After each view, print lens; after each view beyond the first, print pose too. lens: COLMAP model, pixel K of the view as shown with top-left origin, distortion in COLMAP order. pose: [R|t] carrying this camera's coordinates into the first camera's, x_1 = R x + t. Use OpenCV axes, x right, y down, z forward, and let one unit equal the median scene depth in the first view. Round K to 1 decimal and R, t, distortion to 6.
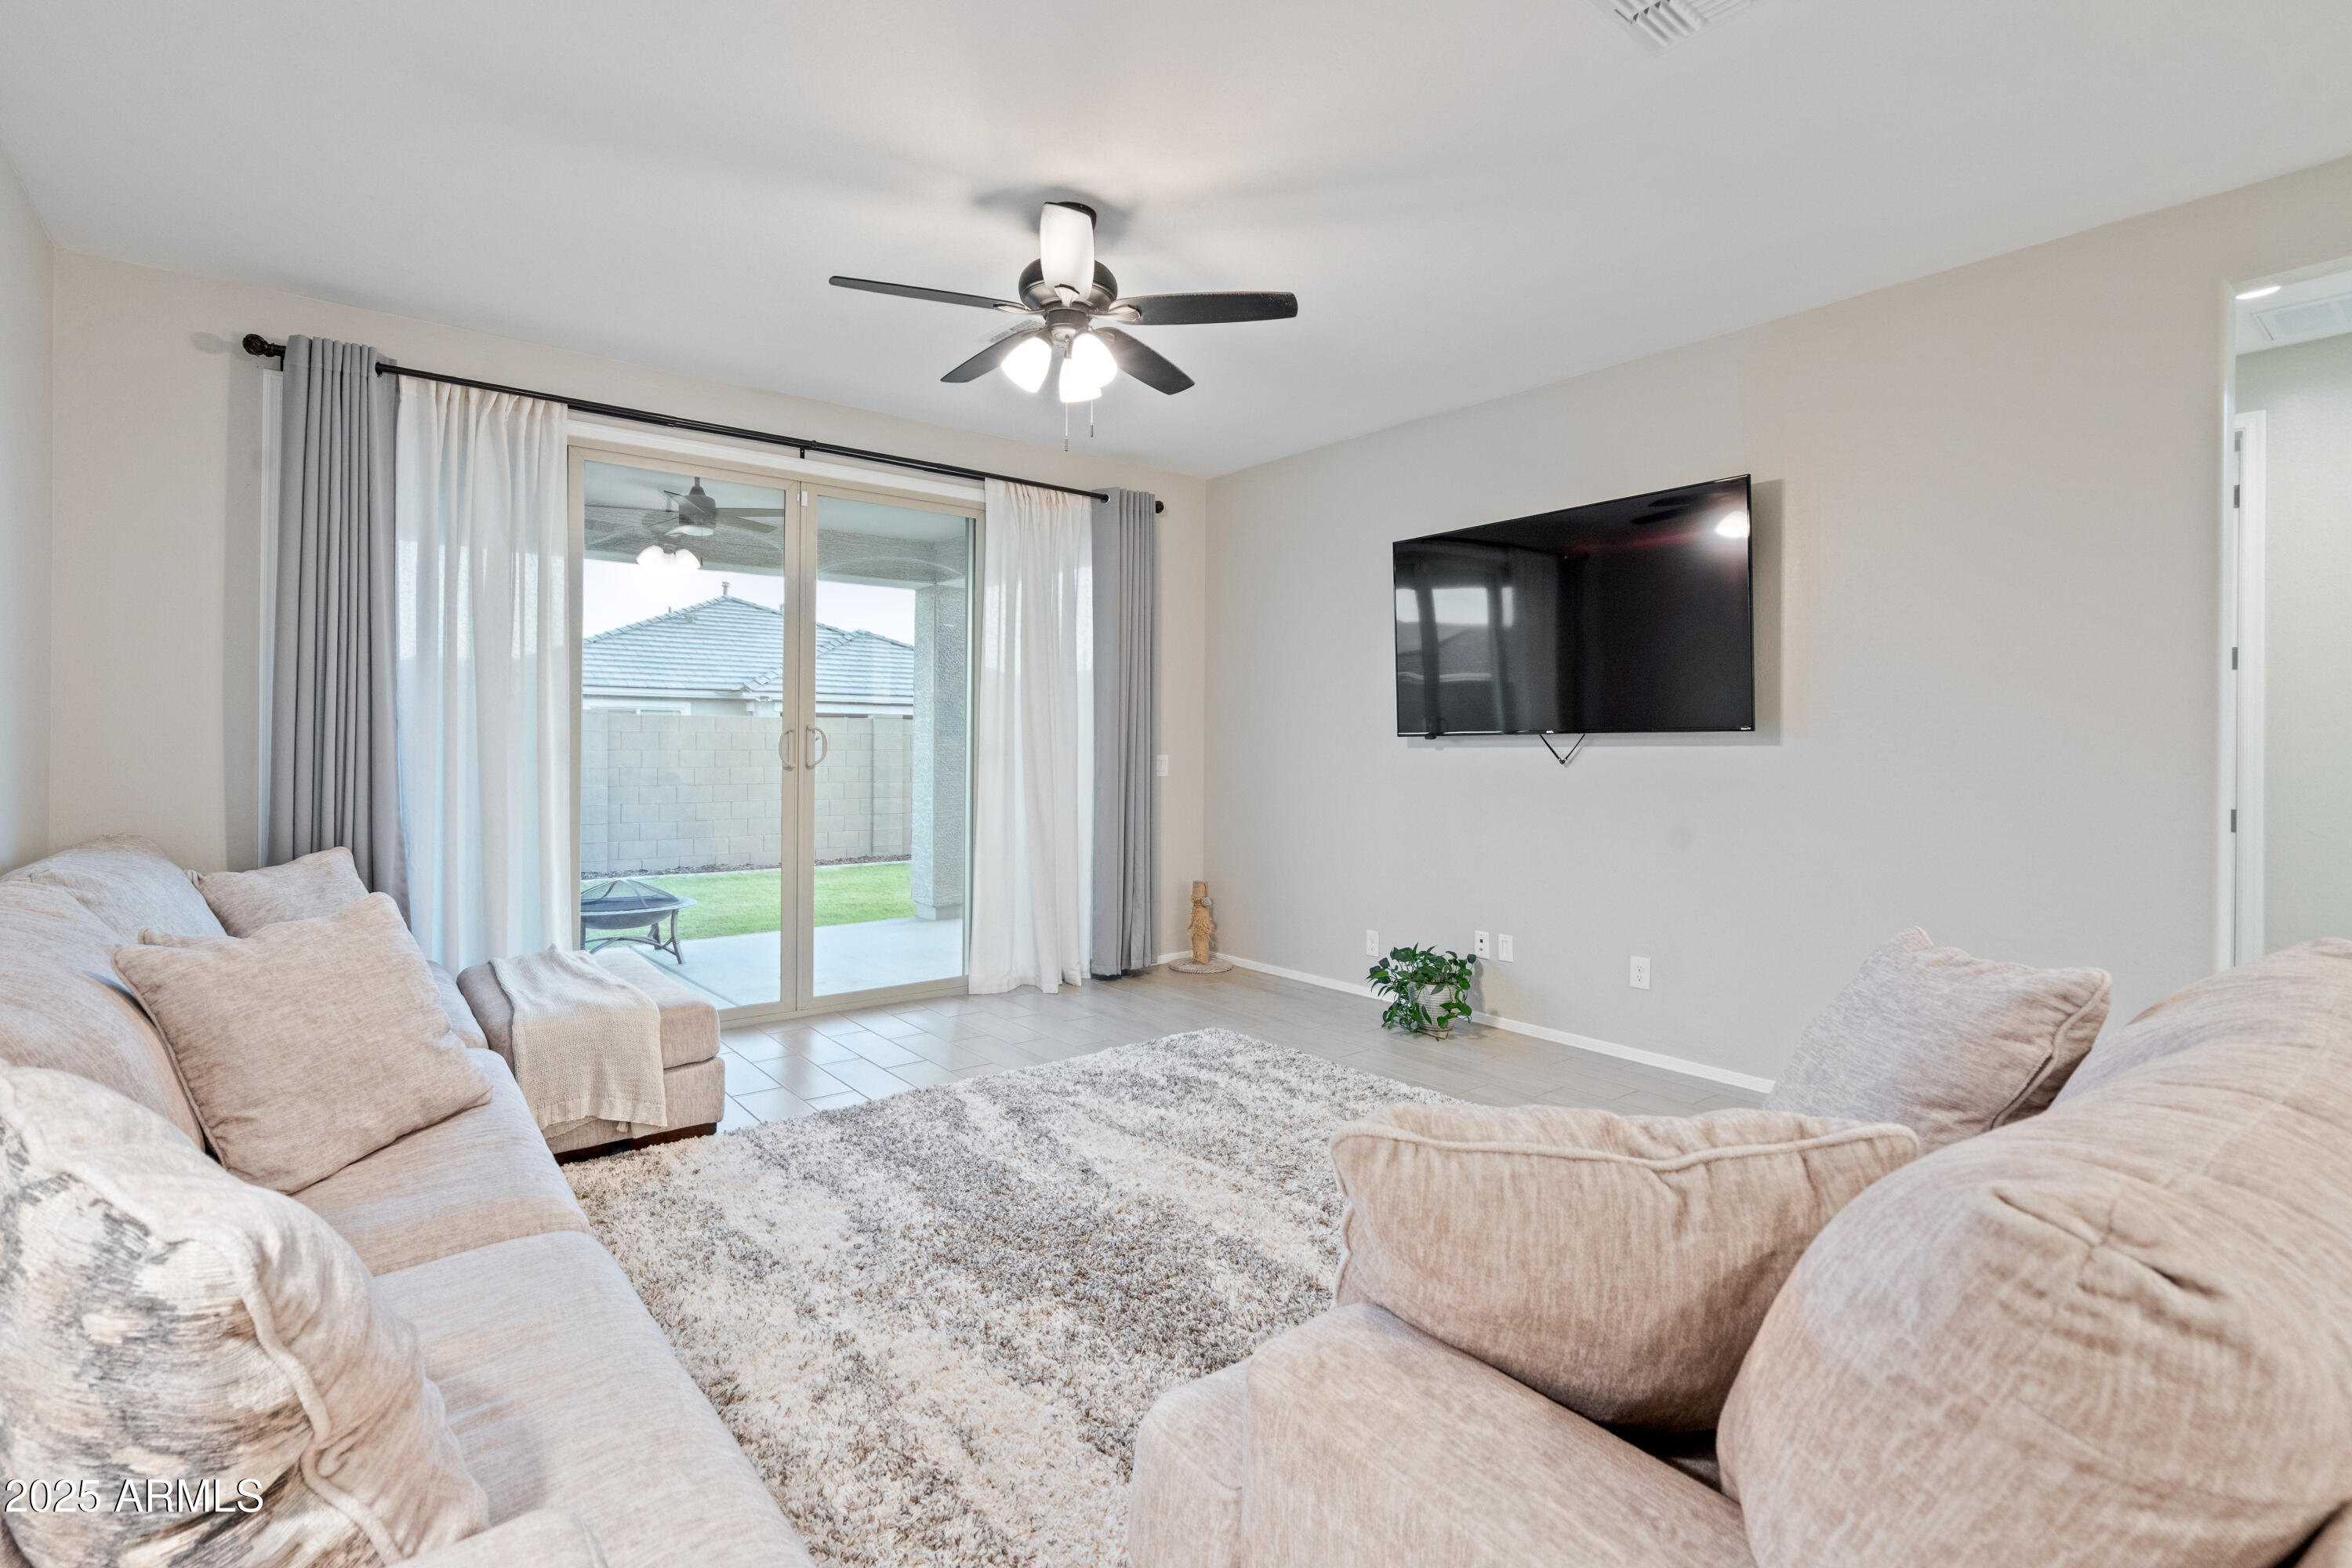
lens RADIAL K [[1087.1, 0, 1149.5], [0, 1087.1, 743.8], [0, 0, 1]] dist [-0.004396, -0.000034]
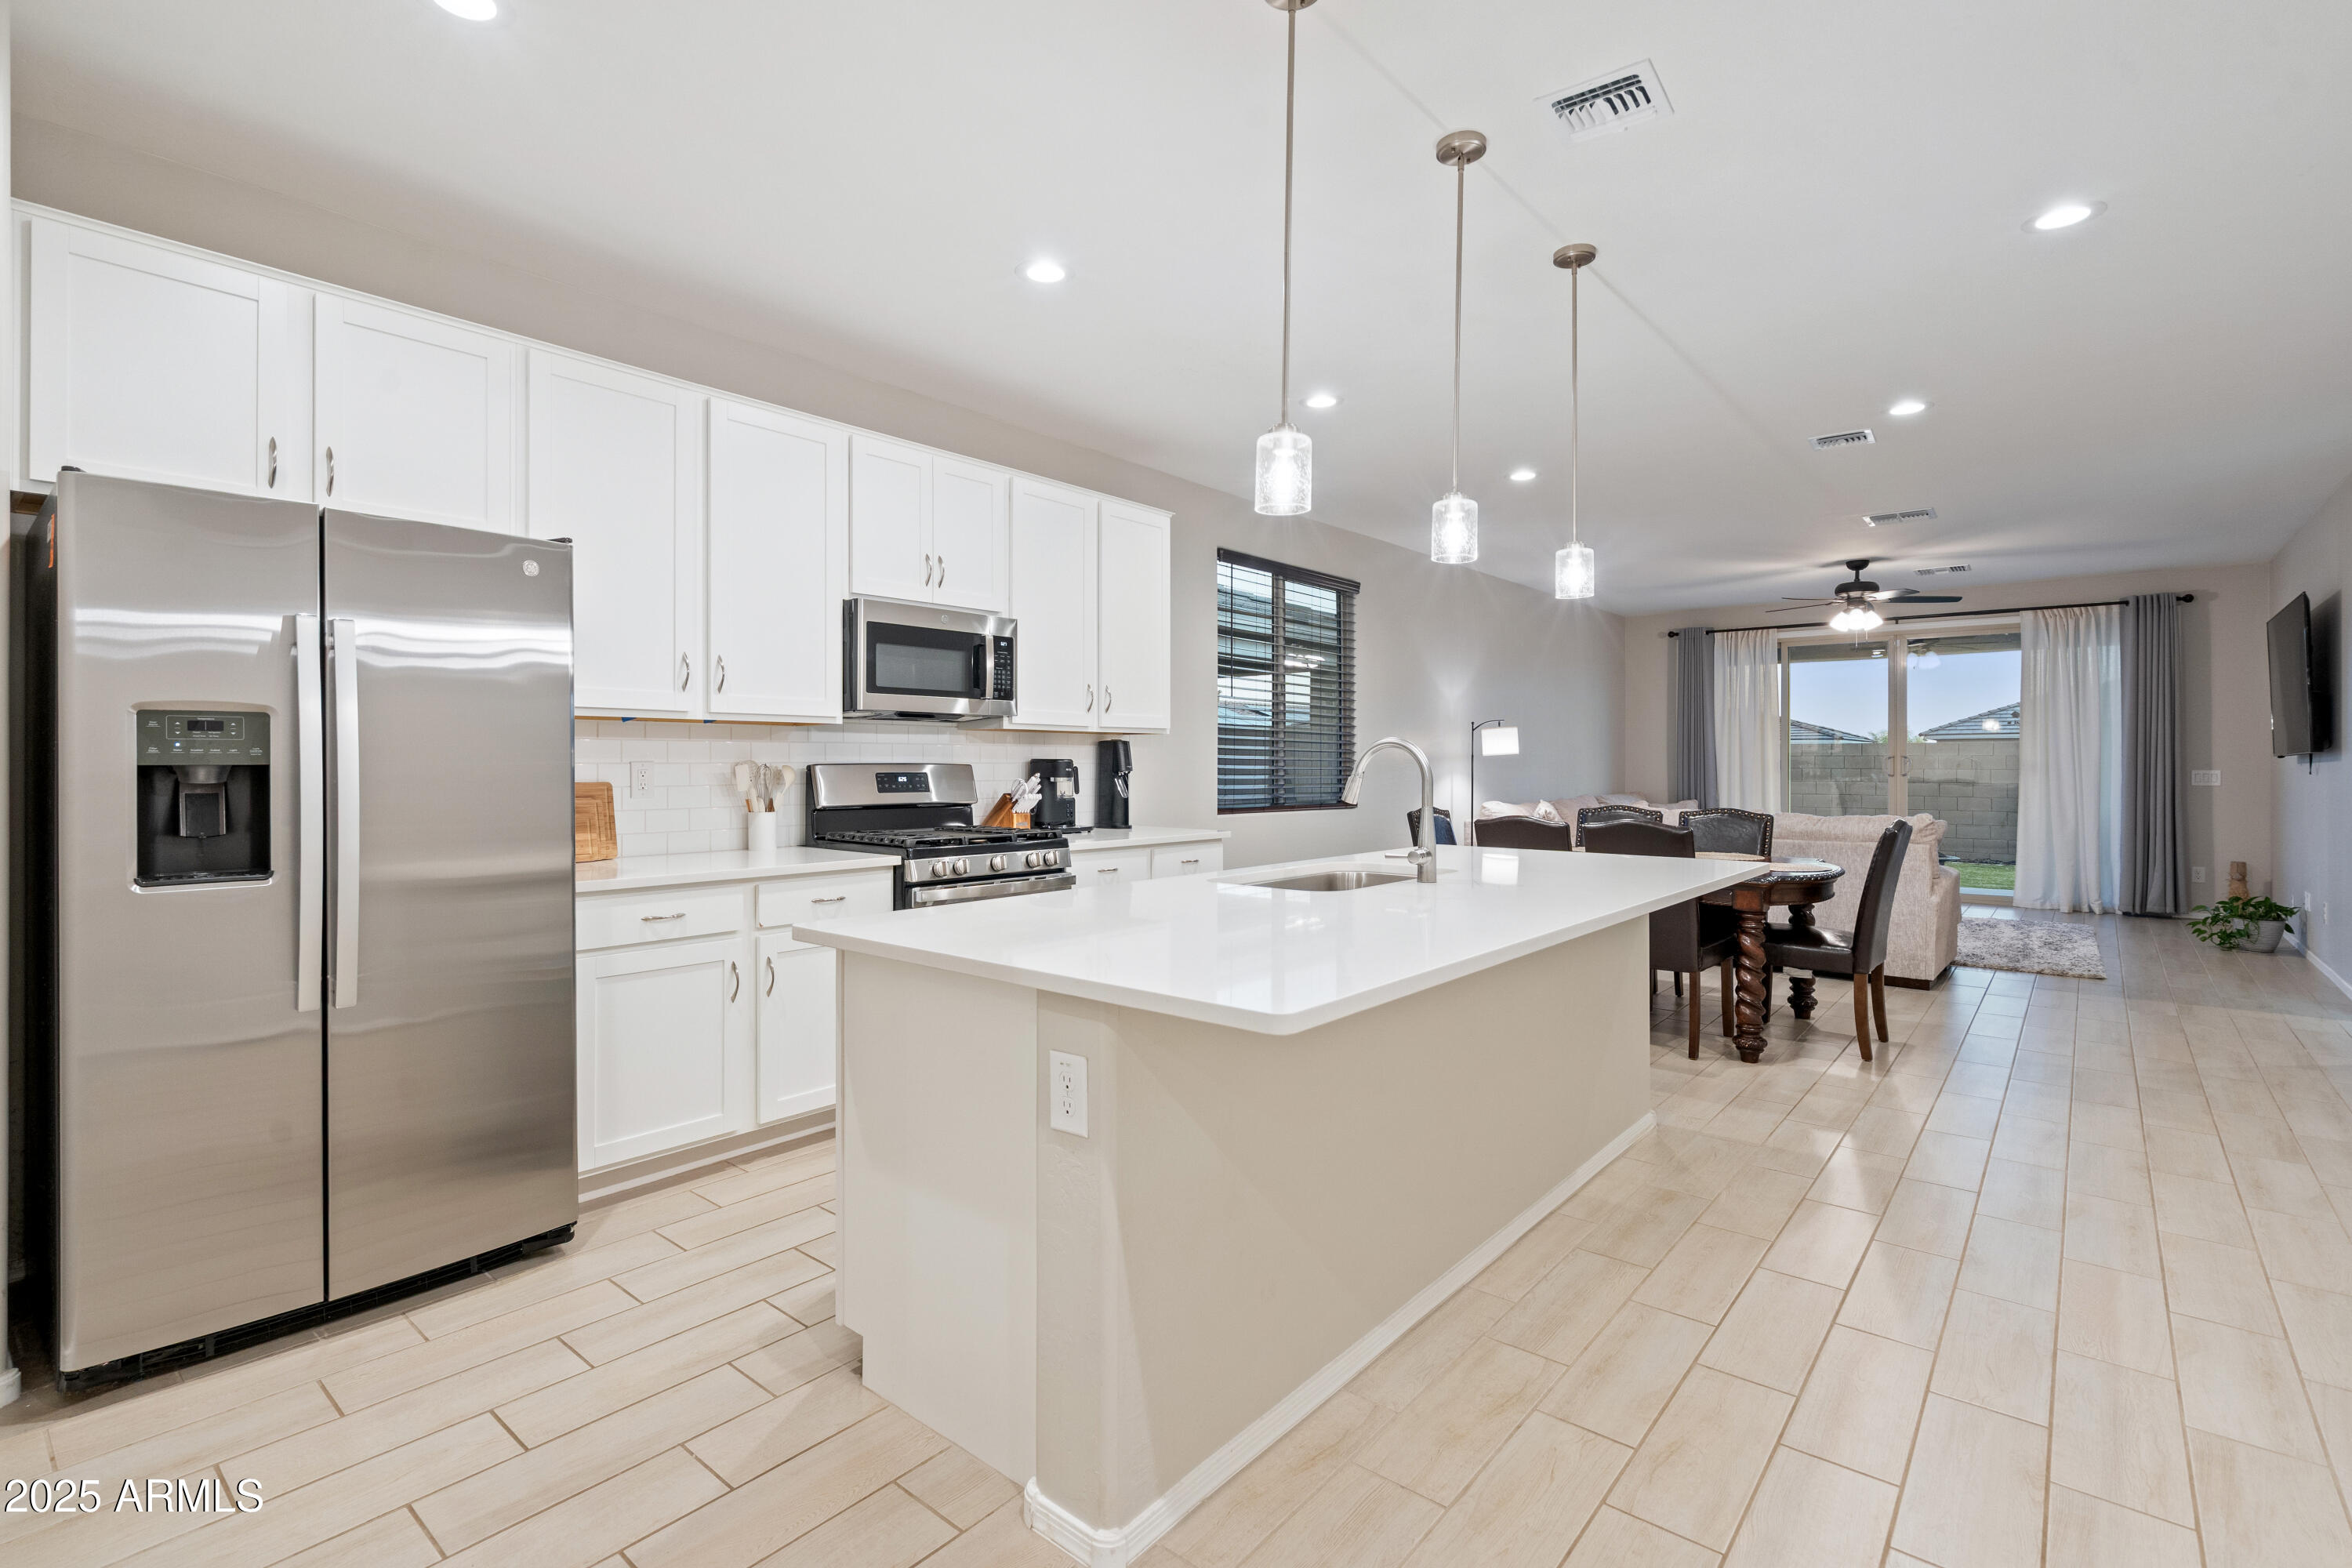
lens RADIAL K [[1087.1, 0, 1149.5], [0, 1087.1, 743.8], [0, 0, 1]] dist [-0.004396, -0.000034]
pose [[0.197521, -0.022676, -0.980036, 1.796327], [0.001287, 0.999738, -0.022873, 0.010318], [0.980298, 0.003257, 0.197499, -1.000327]]
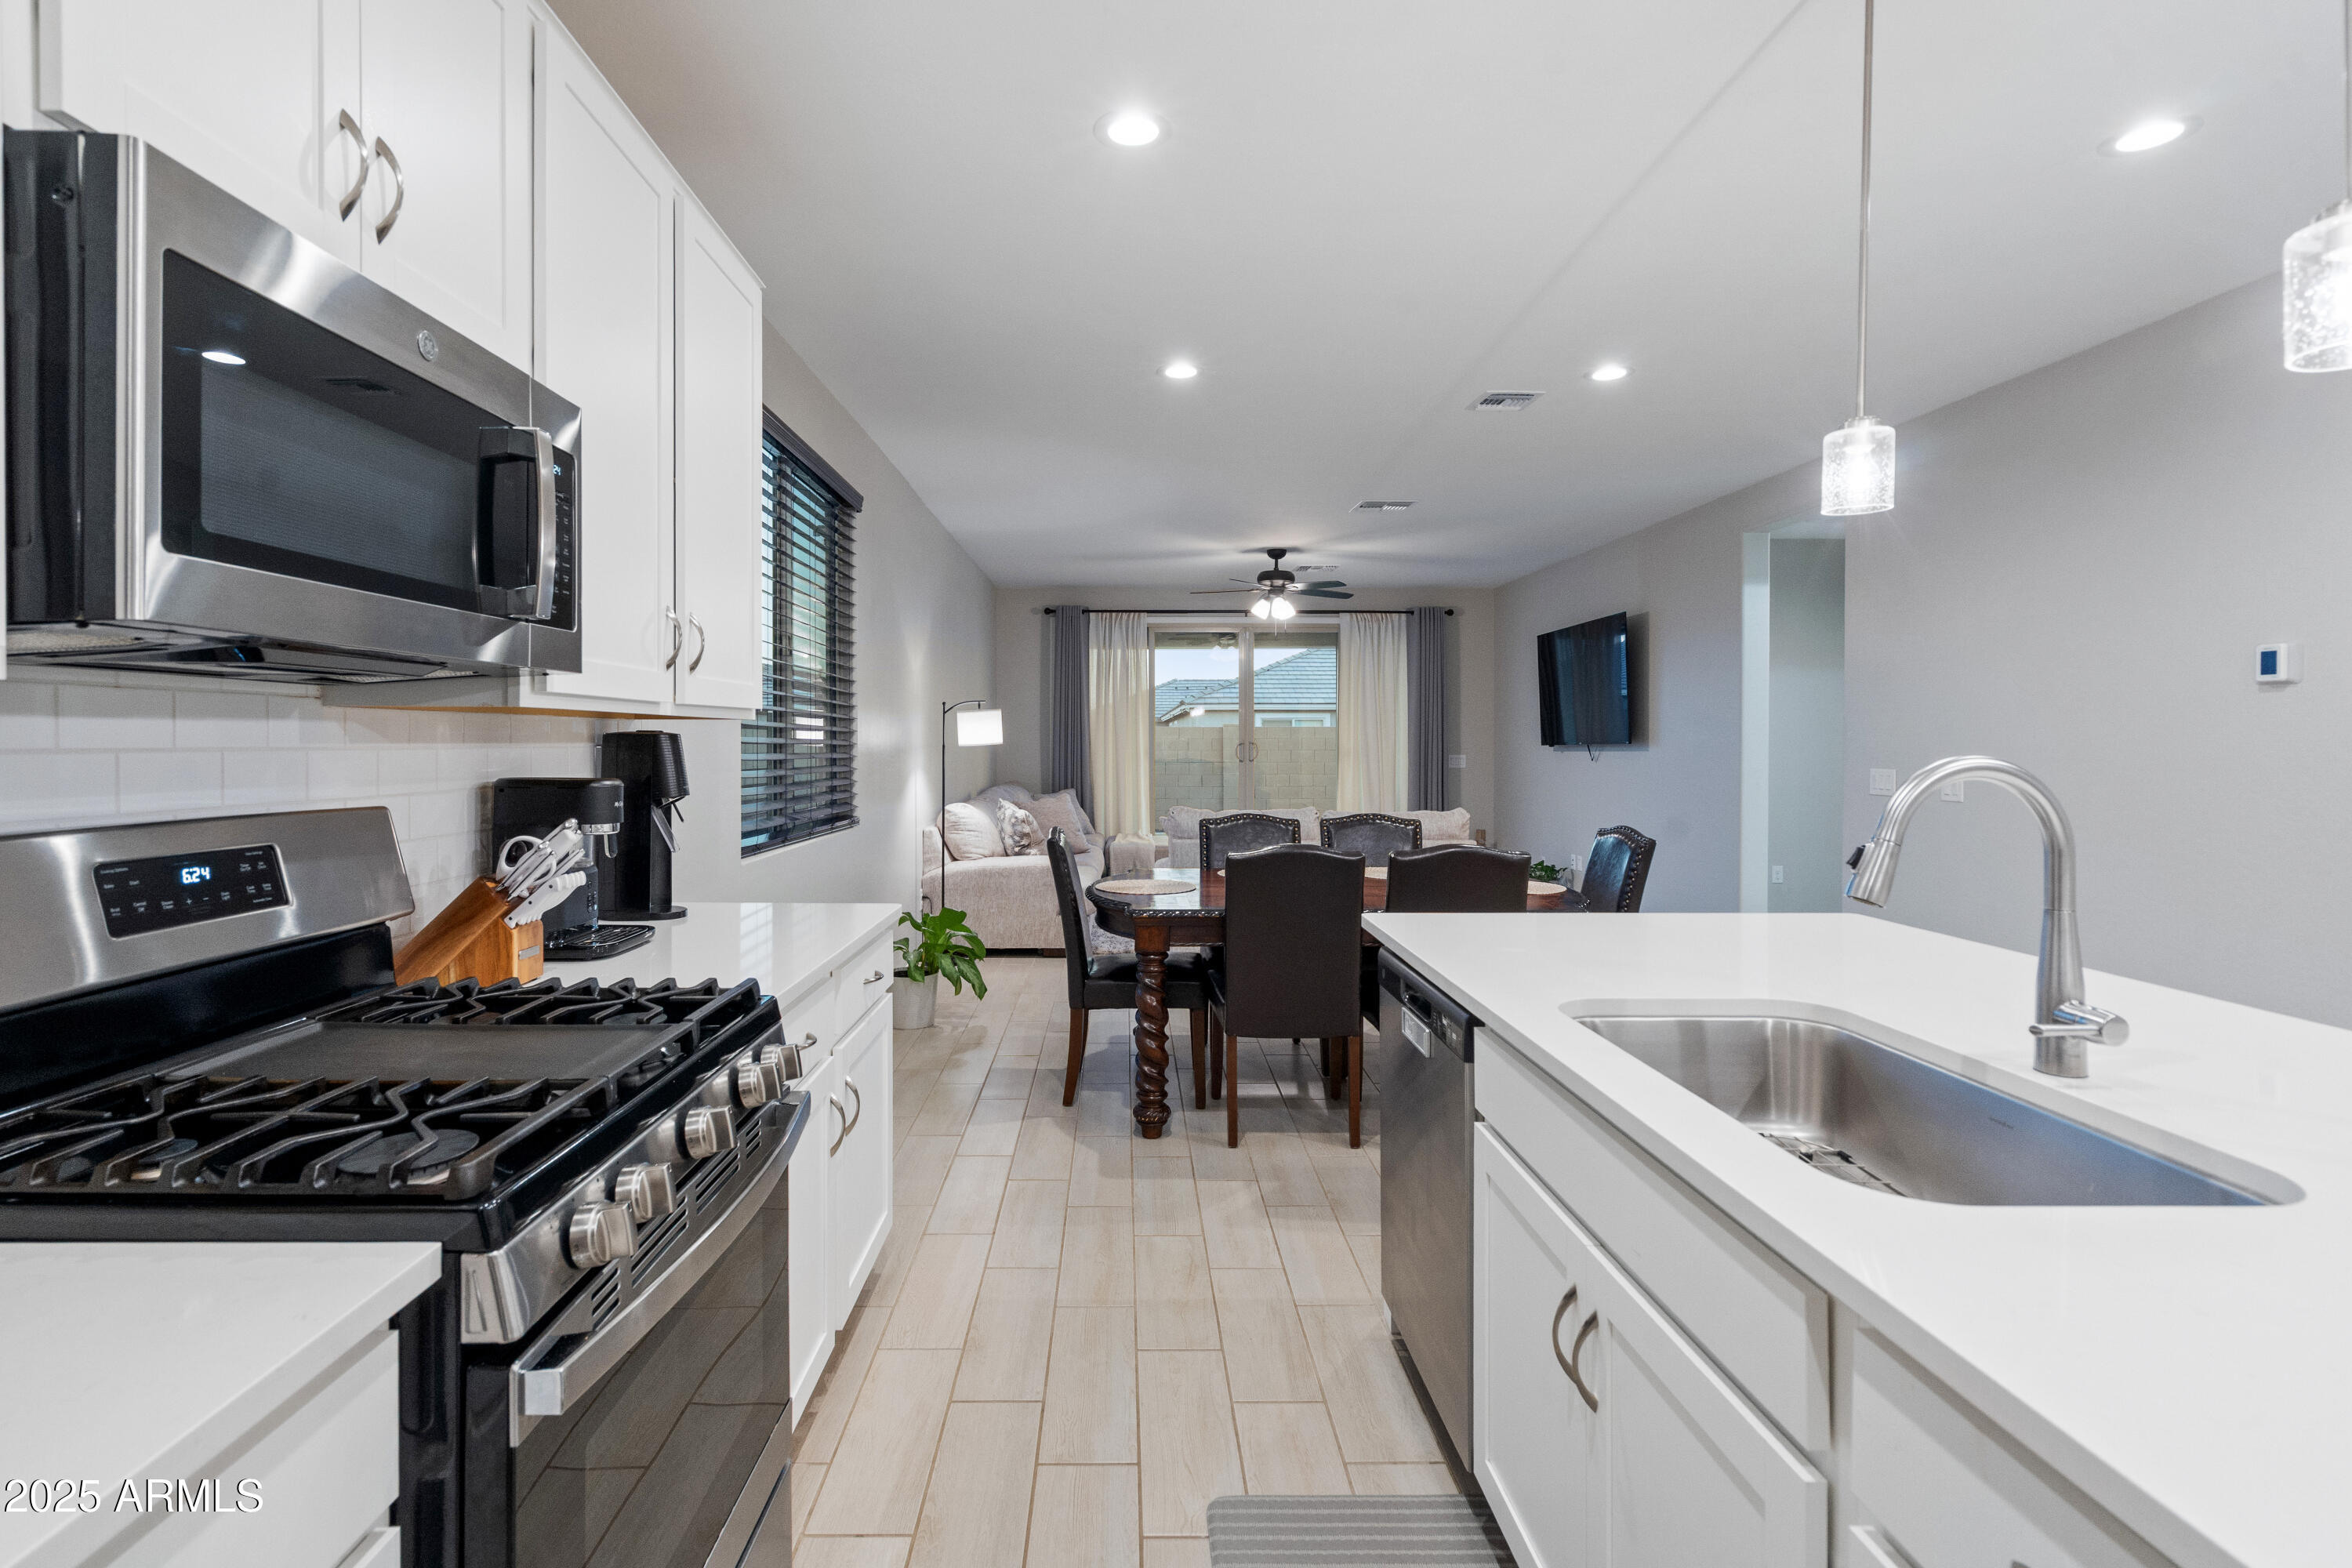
lens RADIAL K [[1104.6, 0, 1118.4], [0, 1104.6, 744.0], [0, 0, 1]] dist [0.001025, 0.000387]
pose [[0.786201, -0.003842, -0.617959, 1.067595], [0.005284, 0.999986, 0.000506, -0.017665], [0.617948, -0.003663, 0.786210, -1.119641]]
